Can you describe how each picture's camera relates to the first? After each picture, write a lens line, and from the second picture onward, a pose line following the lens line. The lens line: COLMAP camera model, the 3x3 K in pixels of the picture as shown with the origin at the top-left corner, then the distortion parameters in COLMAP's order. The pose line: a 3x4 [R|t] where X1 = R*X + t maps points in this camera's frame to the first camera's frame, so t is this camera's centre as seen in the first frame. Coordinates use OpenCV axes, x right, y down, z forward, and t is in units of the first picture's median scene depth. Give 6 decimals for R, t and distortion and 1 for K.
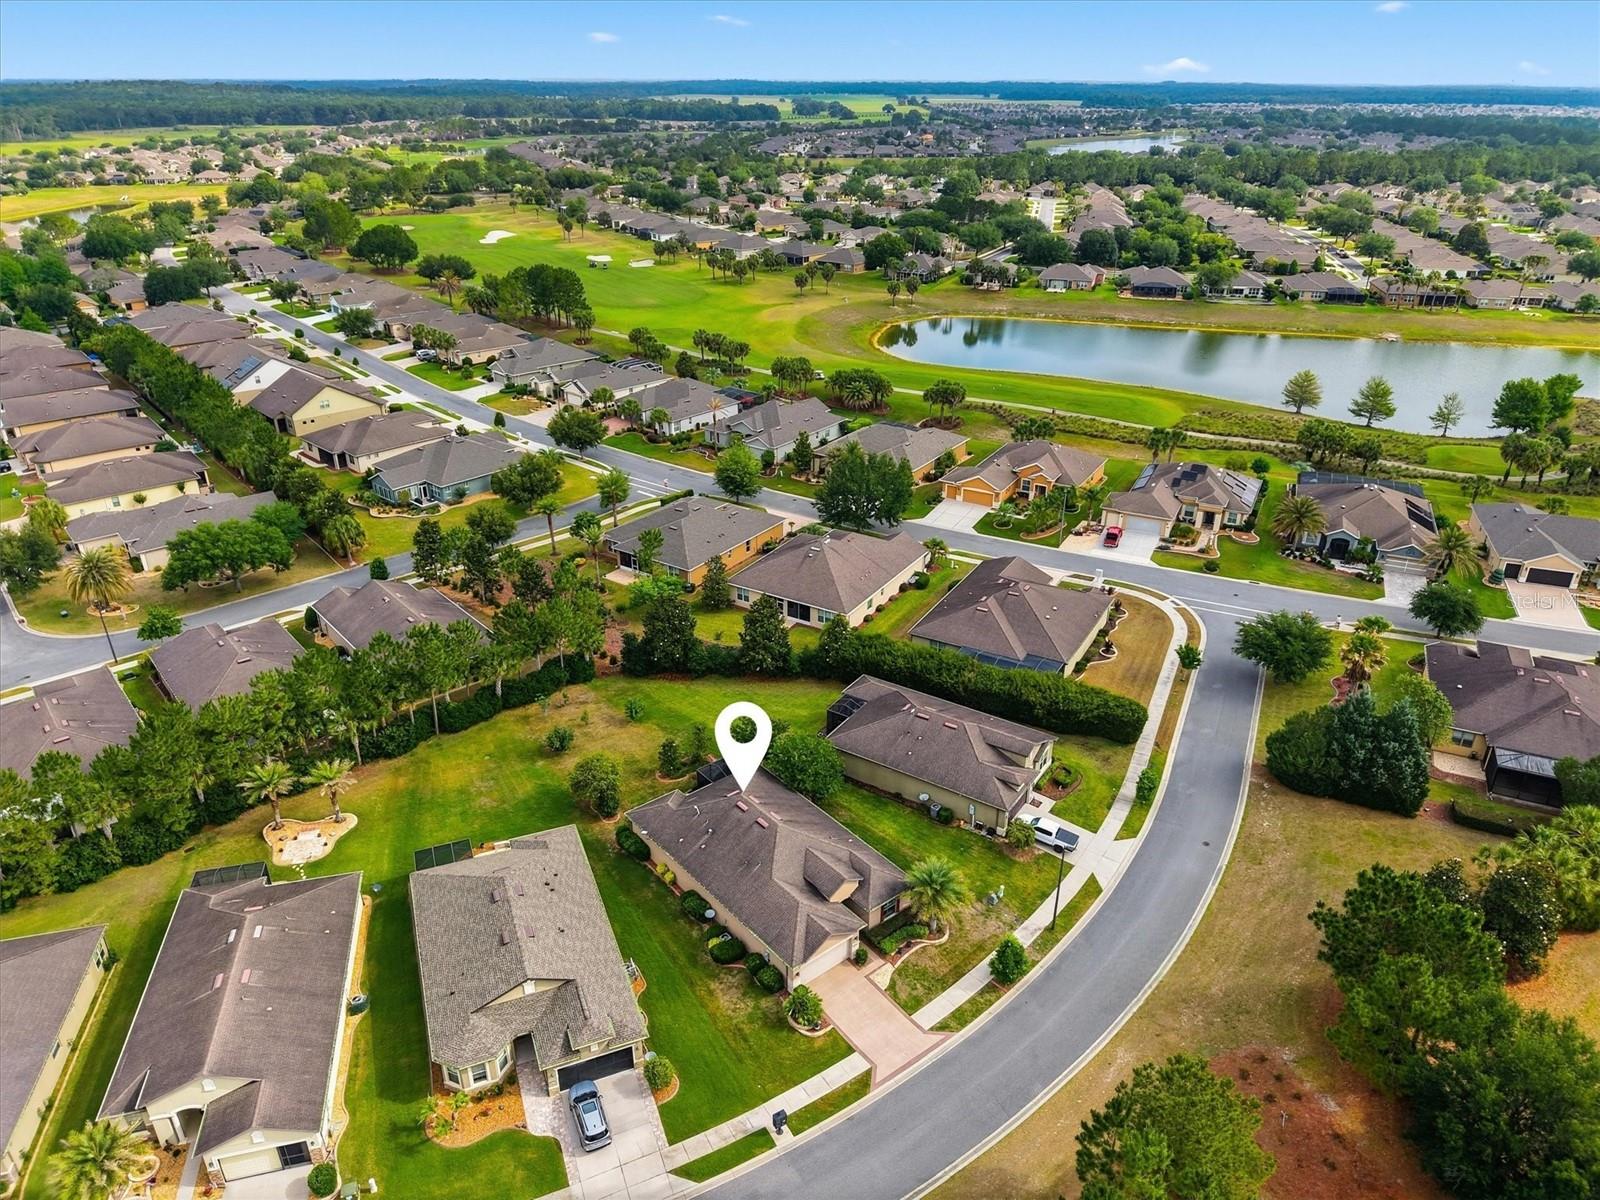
lens RADIAL K [[1068.6, 0, 805.4], [0, 1068.6, 594.5], [0, 0, 1]] dist [0.024157, -0.023710]
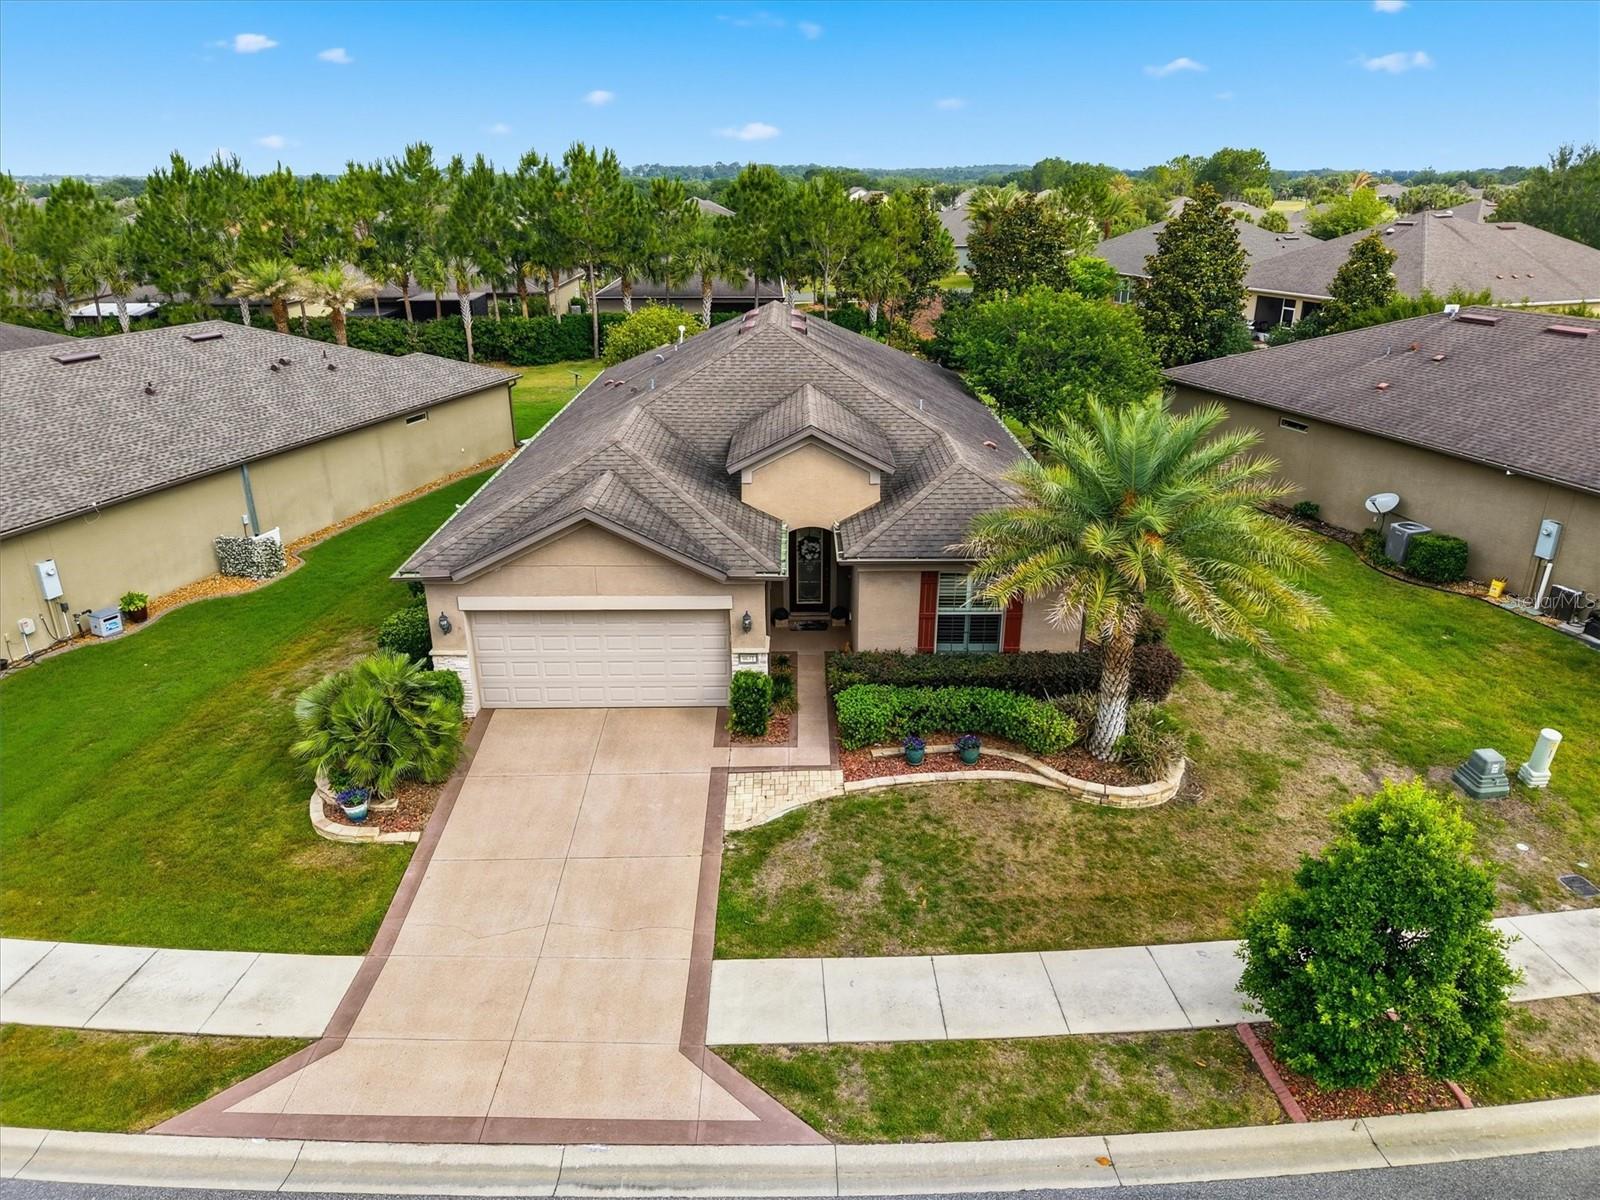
lens RADIAL K [[1068.6, 0, 804.7], [0, 1068.6, 603.7], [0, 0, 1]] dist [0.024157, -0.023710]
pose [[0.776301, 0.226219, -0.588372, 0.208751], [-0.266677, 0.963606, 0.018634, 0.314529], [0.571174, 0.142439, 0.808376, 0.820865]]
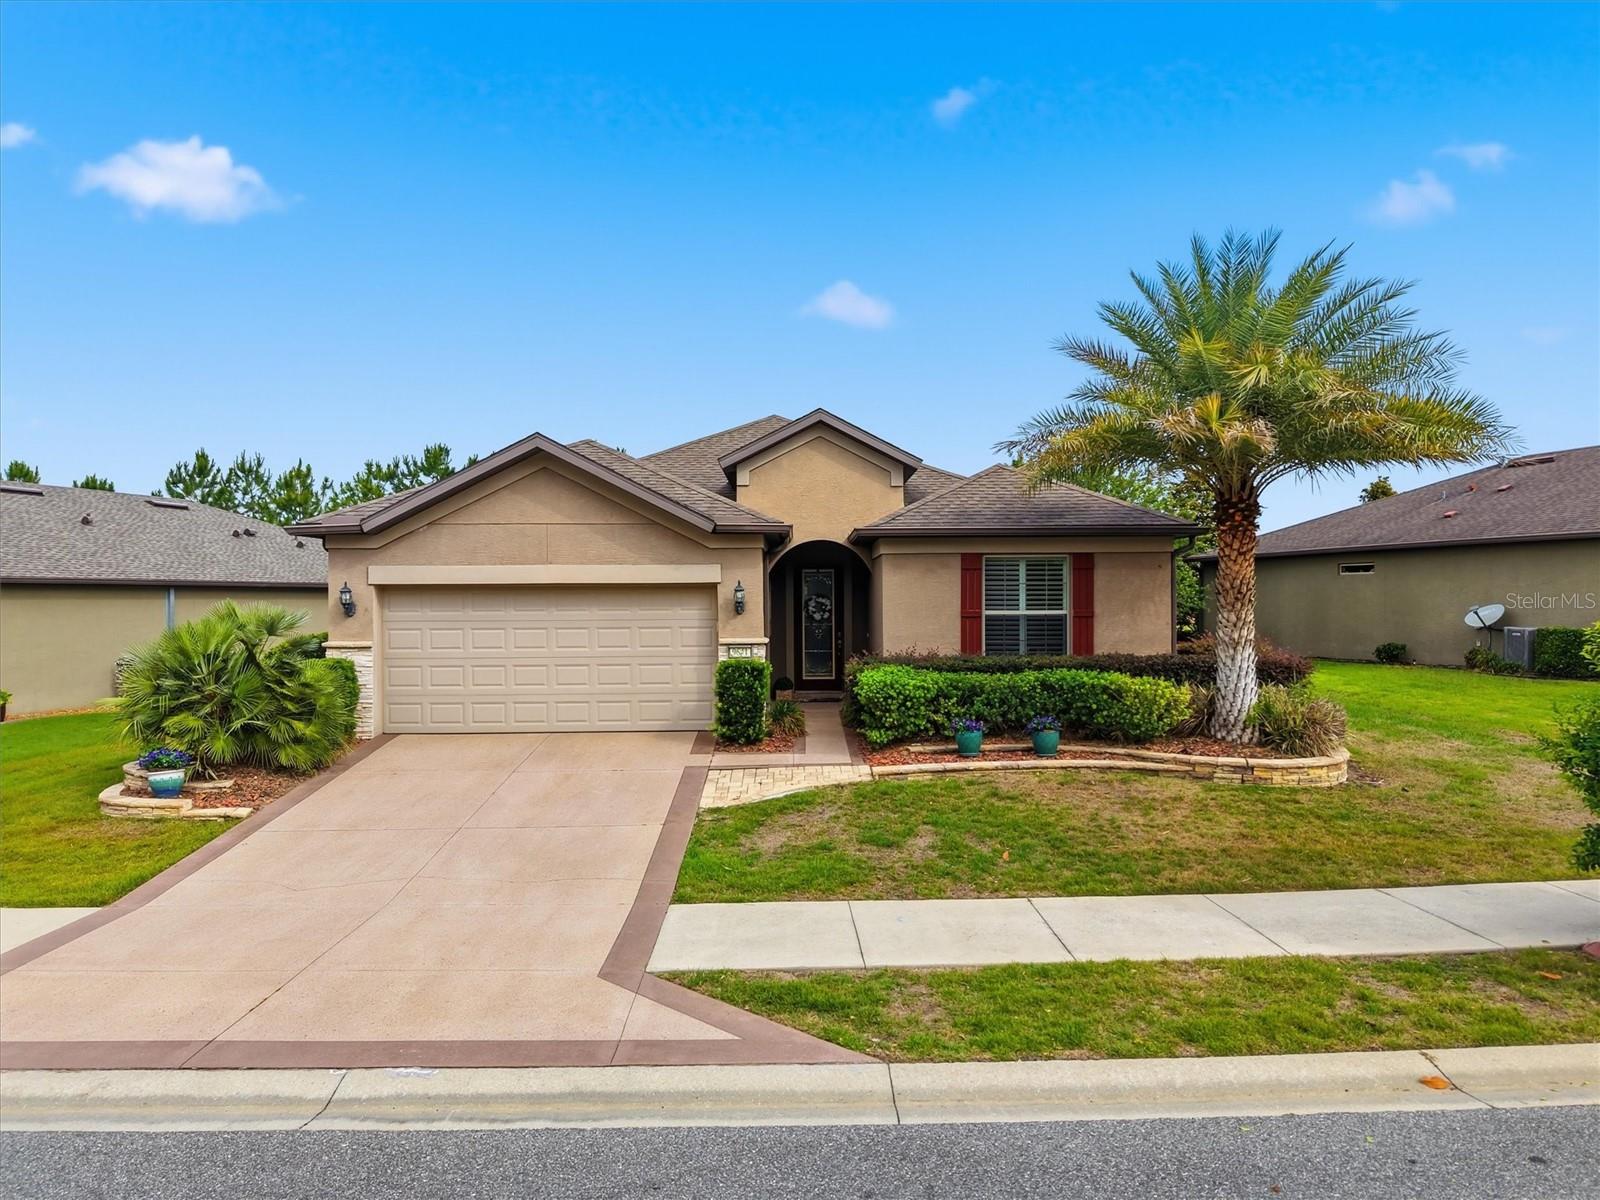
lens RADIAL K [[1068.6, 0, 803.7], [0, 1068.6, 608.2], [0, 0, 1]] dist [0.024157, -0.023710]
pose [[0.774292, -0.003265, -0.632820, 0.182561], [-0.264031, 0.907125, -0.327737, 0.390360], [0.575117, 0.420848, 0.701518, 0.889550]]
